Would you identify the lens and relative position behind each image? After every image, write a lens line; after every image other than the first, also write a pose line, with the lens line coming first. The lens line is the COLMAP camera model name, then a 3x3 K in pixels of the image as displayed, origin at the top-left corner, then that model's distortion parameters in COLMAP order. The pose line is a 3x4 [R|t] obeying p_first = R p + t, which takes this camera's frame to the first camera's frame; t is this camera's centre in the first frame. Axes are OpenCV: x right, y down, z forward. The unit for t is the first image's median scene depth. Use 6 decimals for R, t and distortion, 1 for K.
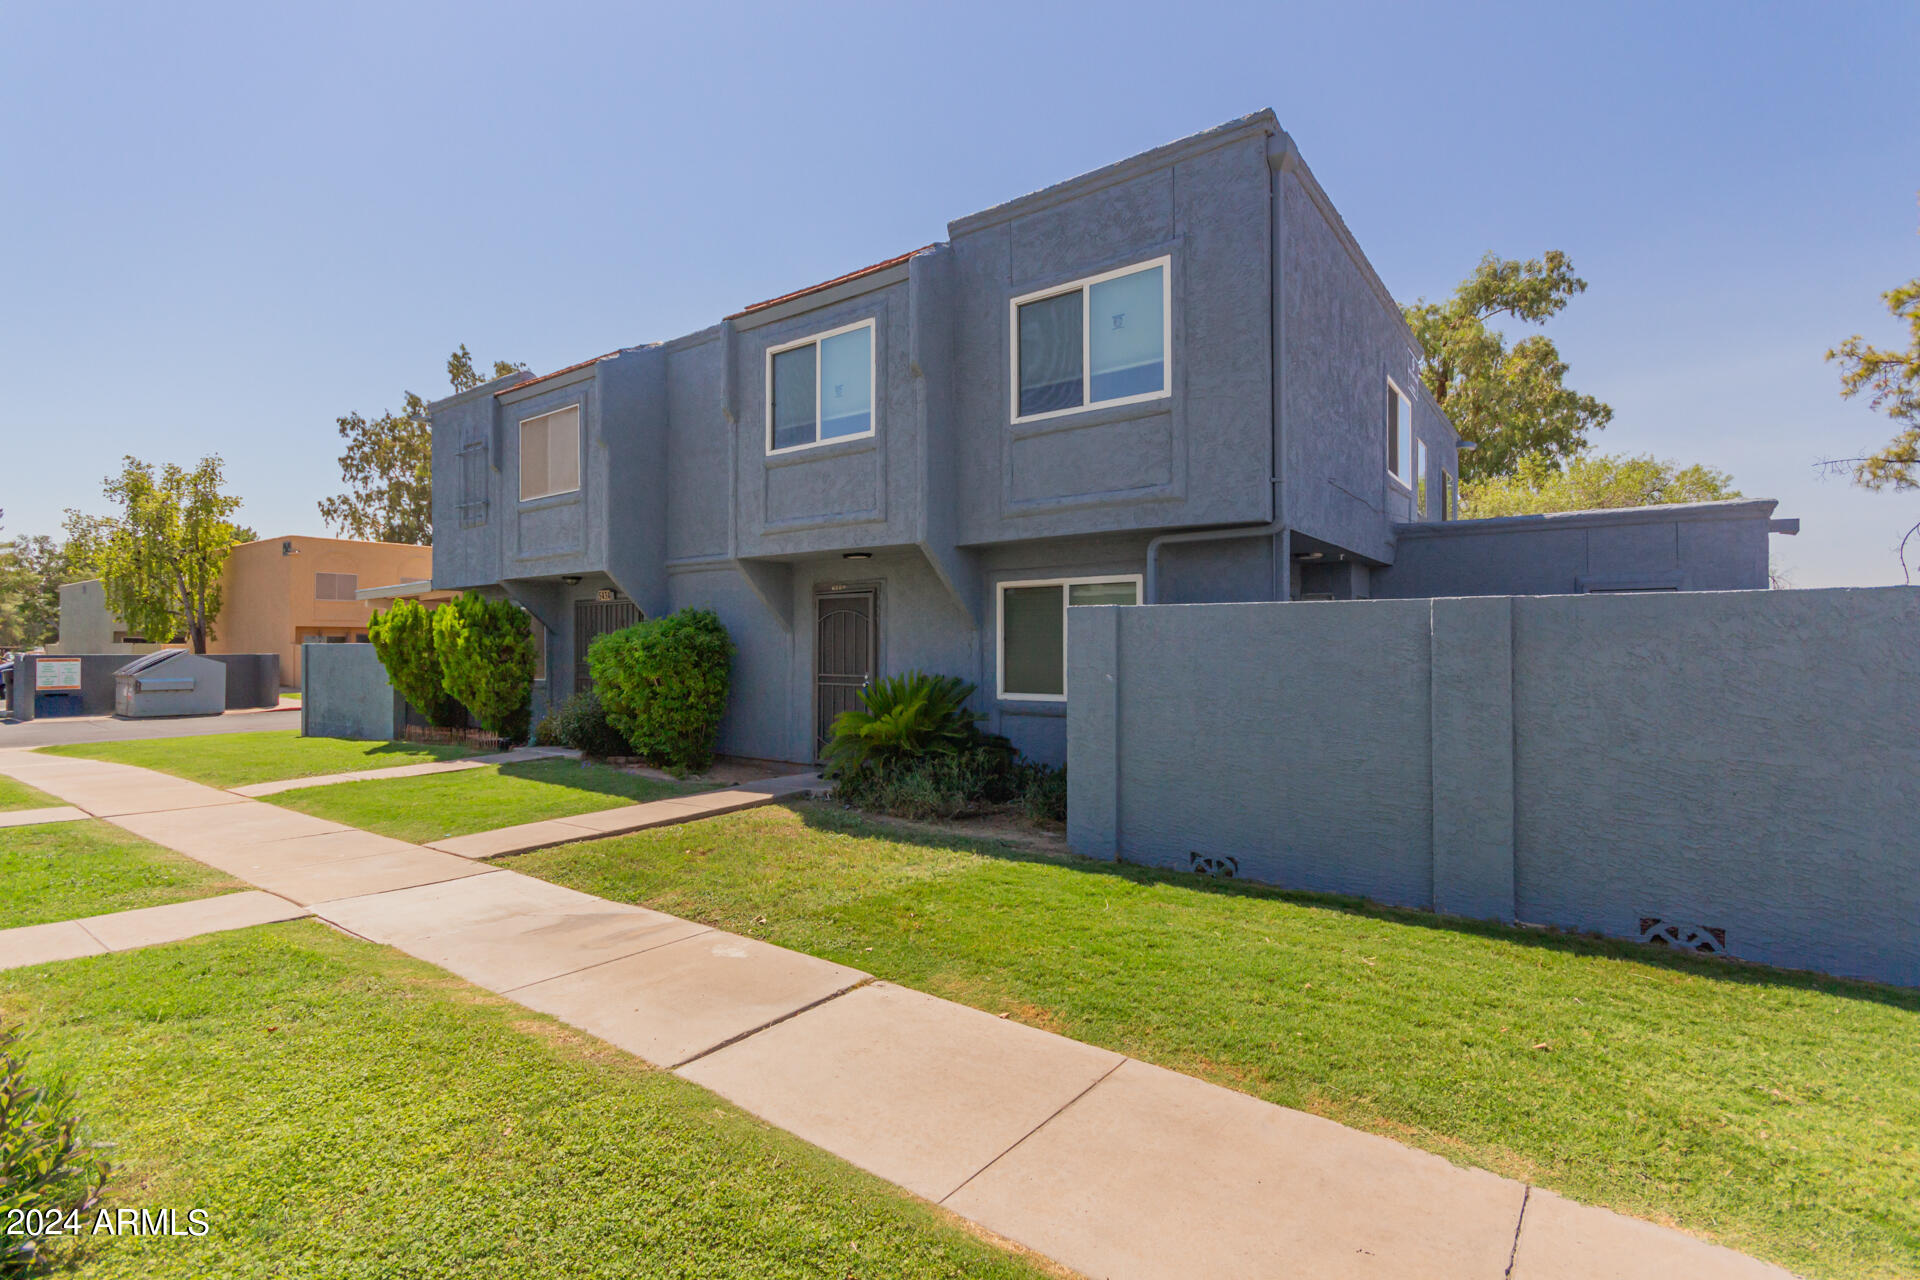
lens RADIAL K [[901.3, 0, 961.9], [0, 901.3, 632.5], [0, 0, 1]] dist [0.005719, 0.001301]
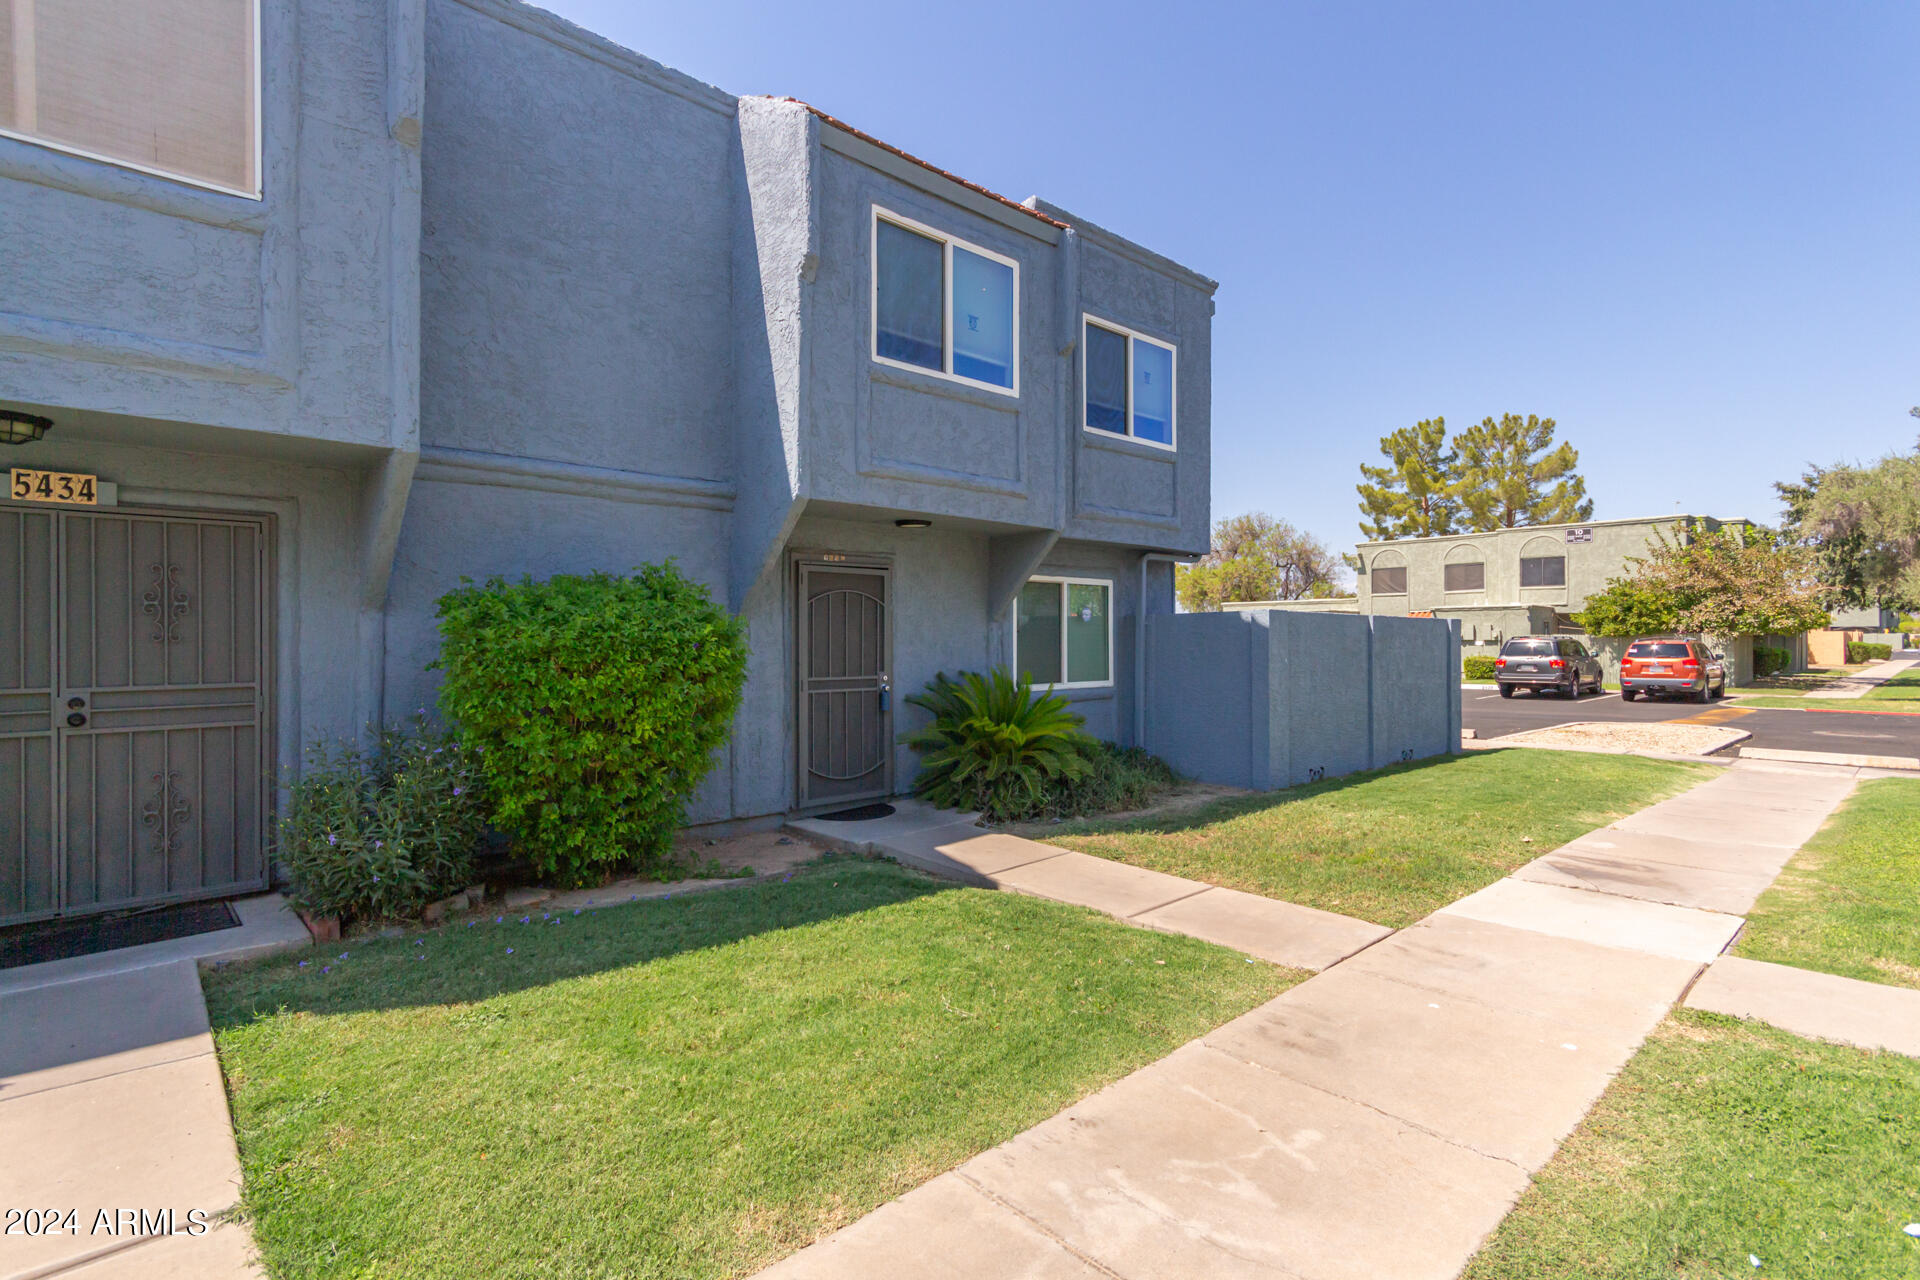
lens RADIAL K [[901.3, 0, 952.5], [0, 901.3, 635.3], [0, 0, 1]] dist [0.005719, 0.001301]
pose [[0.206236, 0.005019, 0.978489, -1.017647], [-0.015050, 0.999885, -0.001956, 0.015501], [-0.978387, -0.014323, 0.206288, 0.927419]]
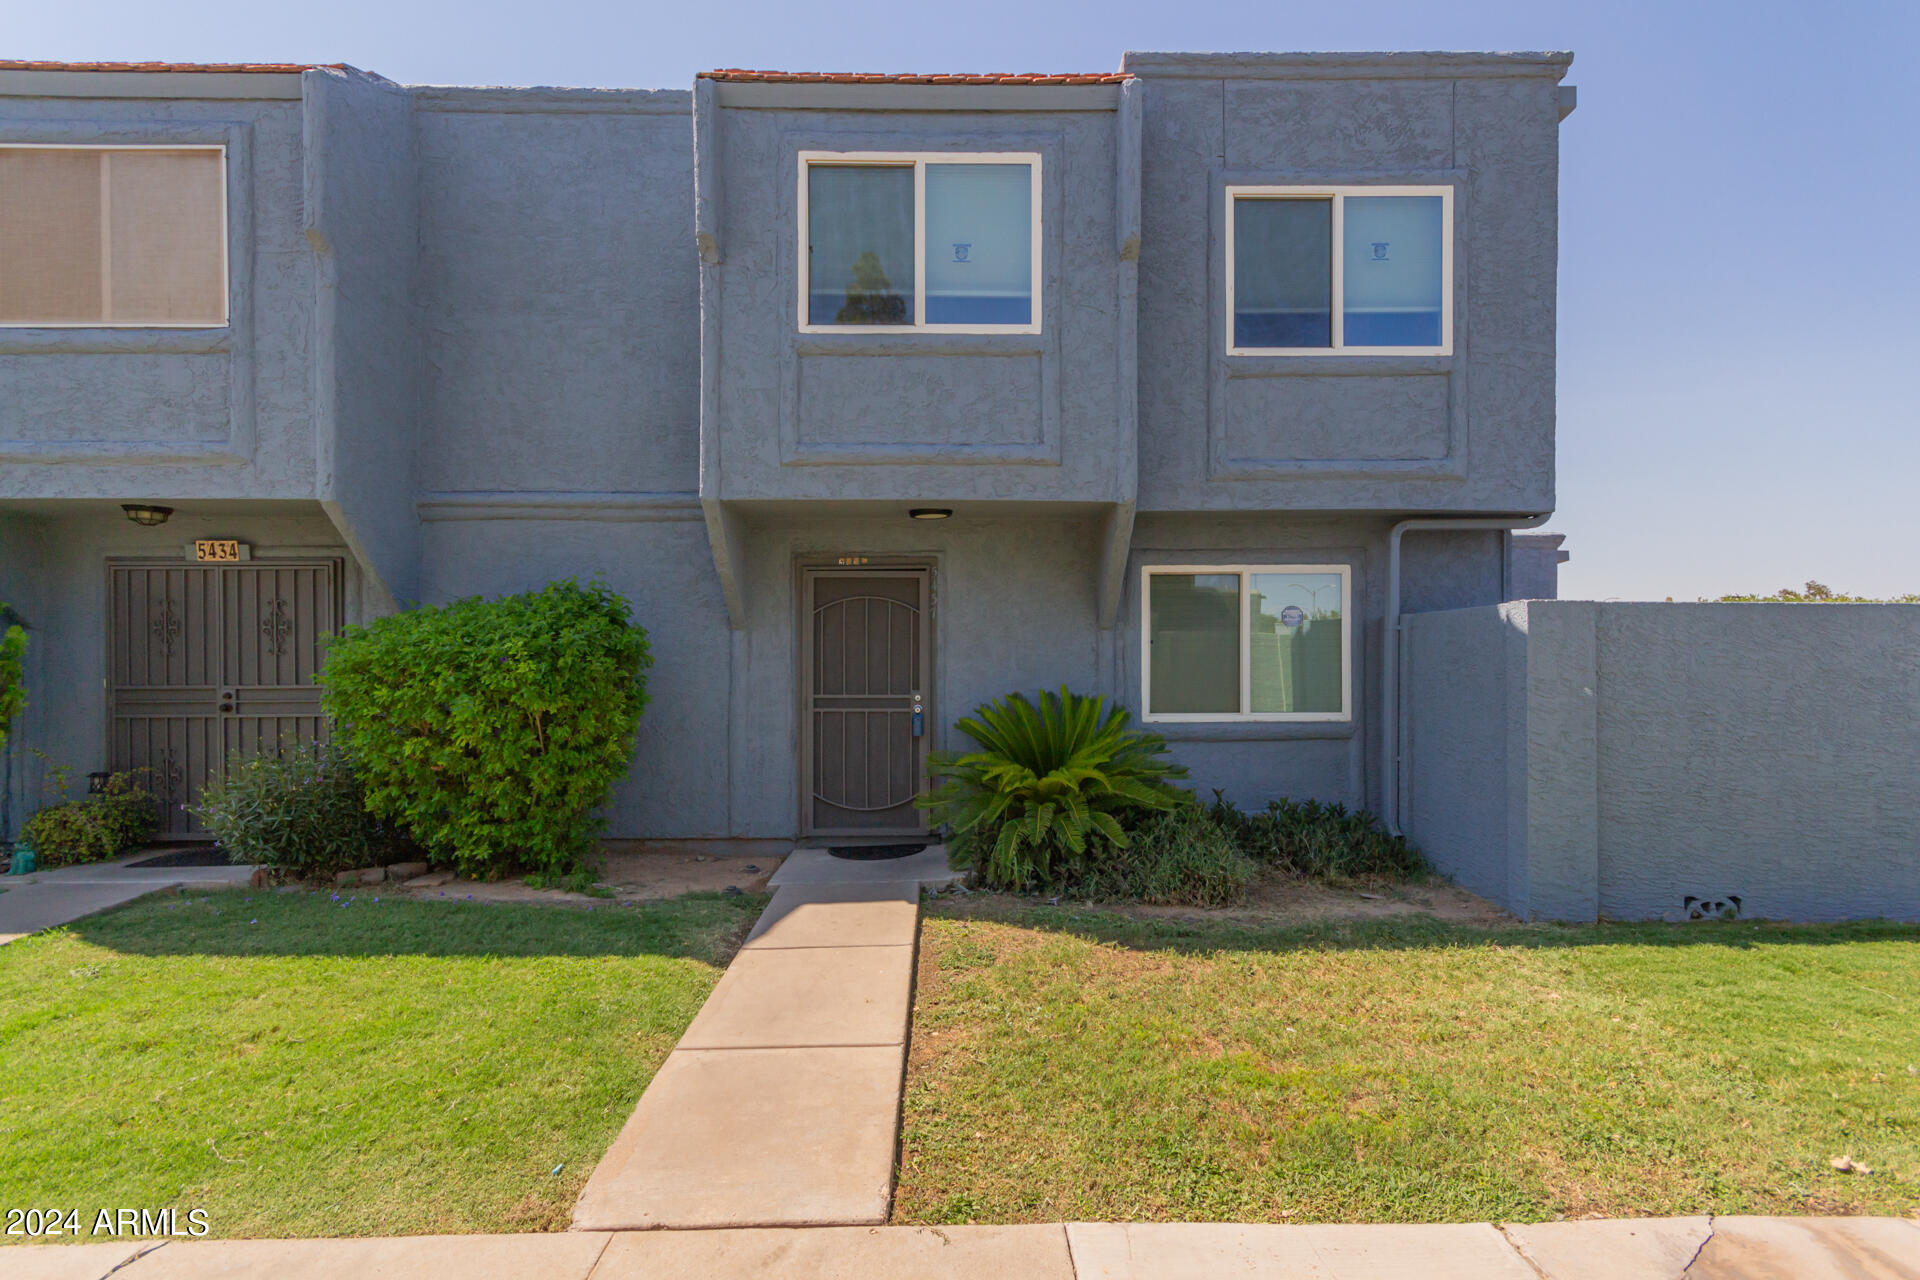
lens RADIAL K [[901.3, 0, 962.6], [0, 901.3, 649.6], [0, 0, 1]] dist [0.005719, 0.001301]
pose [[0.796528, -0.000794, 0.604602, -0.572164], [-0.008954, 0.999874, 0.013109, 0.005762], [-0.604536, -0.015855, 0.796420, 0.532232]]
